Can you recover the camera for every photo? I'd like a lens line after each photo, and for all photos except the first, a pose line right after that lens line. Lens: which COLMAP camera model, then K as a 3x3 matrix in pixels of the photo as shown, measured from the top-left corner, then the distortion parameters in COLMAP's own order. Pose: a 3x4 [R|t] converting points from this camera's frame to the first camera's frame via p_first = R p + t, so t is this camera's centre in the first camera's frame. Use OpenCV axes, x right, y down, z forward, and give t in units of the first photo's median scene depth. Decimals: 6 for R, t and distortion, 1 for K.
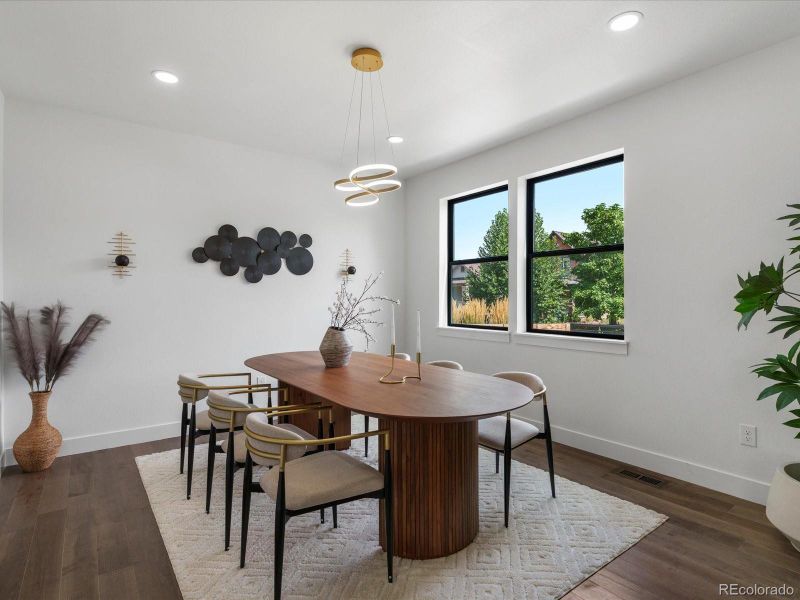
lens RADIAL K [[426.7, 0, 400.0], [0, 426.7, 300.0], [0, 0, 1]] dist [0.000760, 0.000416]
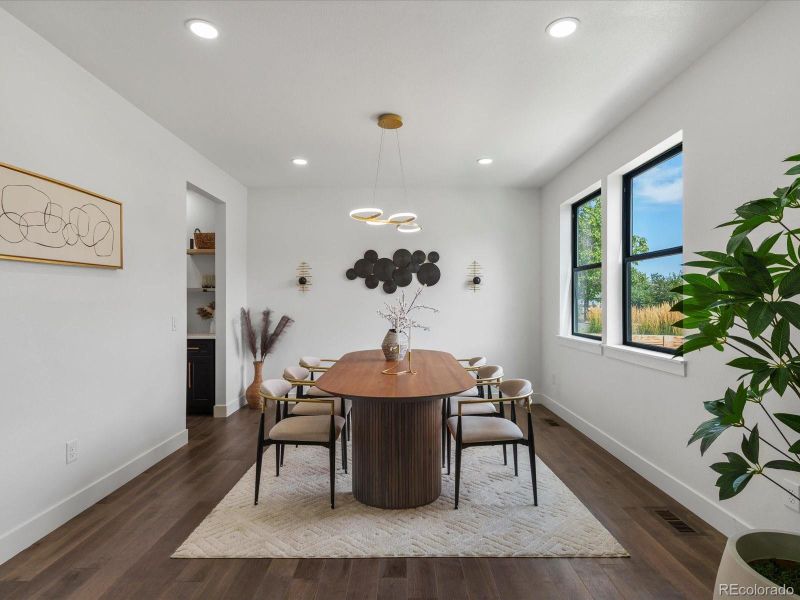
lens RADIAL K [[426.7, 0, 400.0], [0, 426.7, 300.0], [0, 0, 1]] dist [0.000760, 0.000416]
pose [[0.801209, -0.003943, -0.598371, 0.464731], [-0.002617, 0.999946, -0.010094, -0.008491], [0.598379, 0.009654, 0.801155, -0.003617]]
